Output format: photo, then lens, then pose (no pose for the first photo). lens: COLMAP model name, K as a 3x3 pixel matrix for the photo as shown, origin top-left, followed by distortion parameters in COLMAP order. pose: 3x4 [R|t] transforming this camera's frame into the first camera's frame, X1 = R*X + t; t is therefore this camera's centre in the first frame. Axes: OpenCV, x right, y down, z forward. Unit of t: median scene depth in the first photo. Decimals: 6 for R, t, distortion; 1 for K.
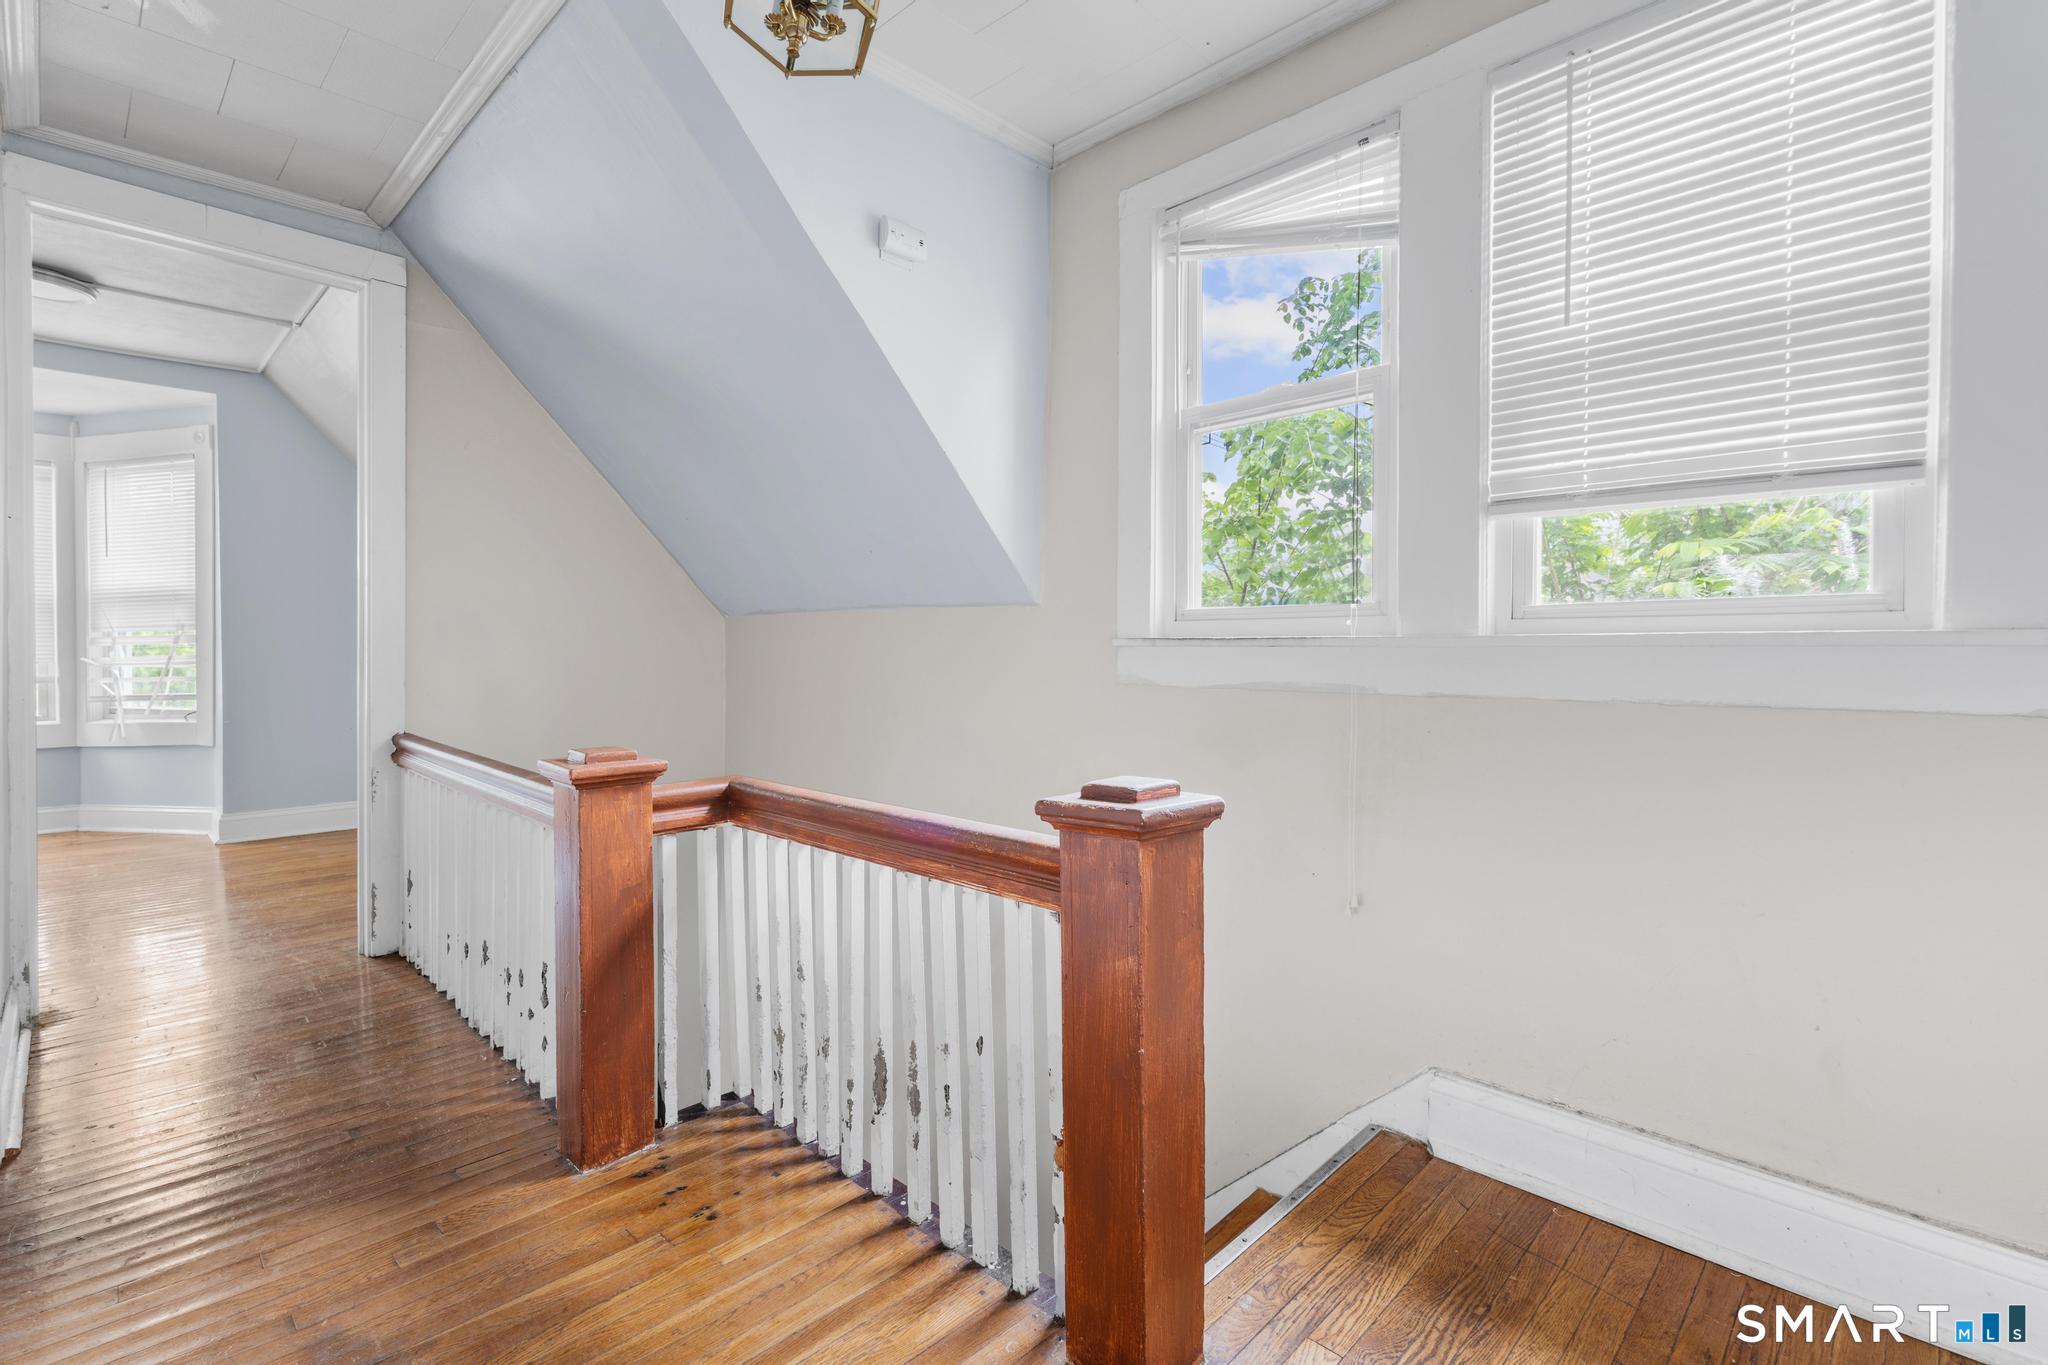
lens RADIAL K [[934.8, 0, 1019.8], [0, 934.8, 668.0], [0, 0, 1]] dist [-0.012573, 0.004562]
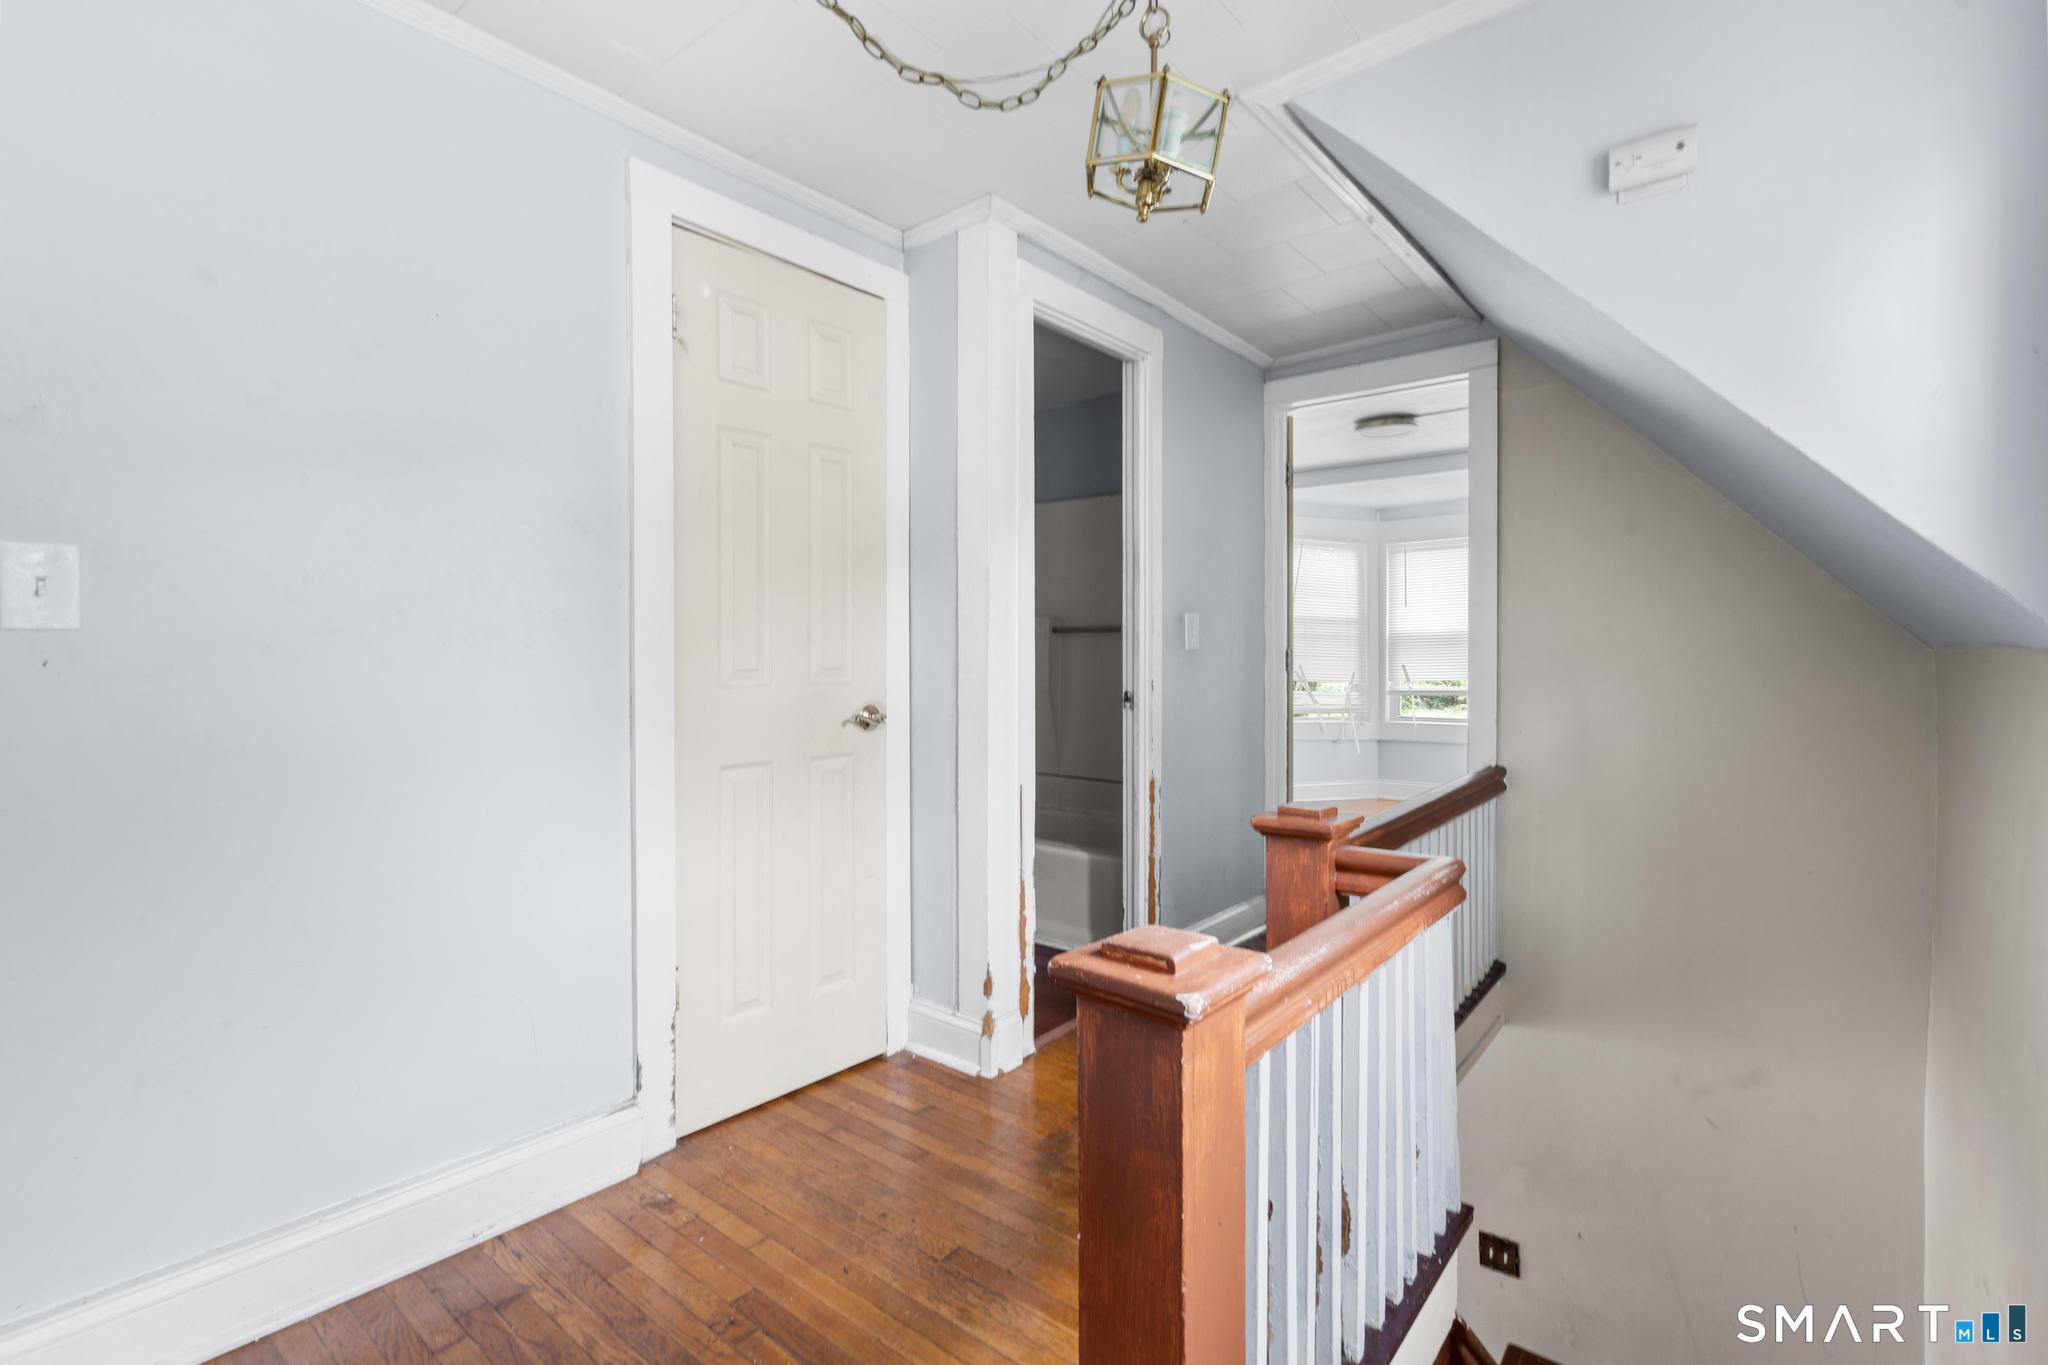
lens RADIAL K [[934.8, 0, 1020.8], [0, 934.8, 669.8], [0, 0, 1]] dist [-0.012573, 0.004562]
pose [[0.092228, 0.017550, -0.995583, 0.637998], [-0.017557, 0.999718, 0.015996, -0.087736], [0.995583, 0.016004, 0.092510, 0.554531]]
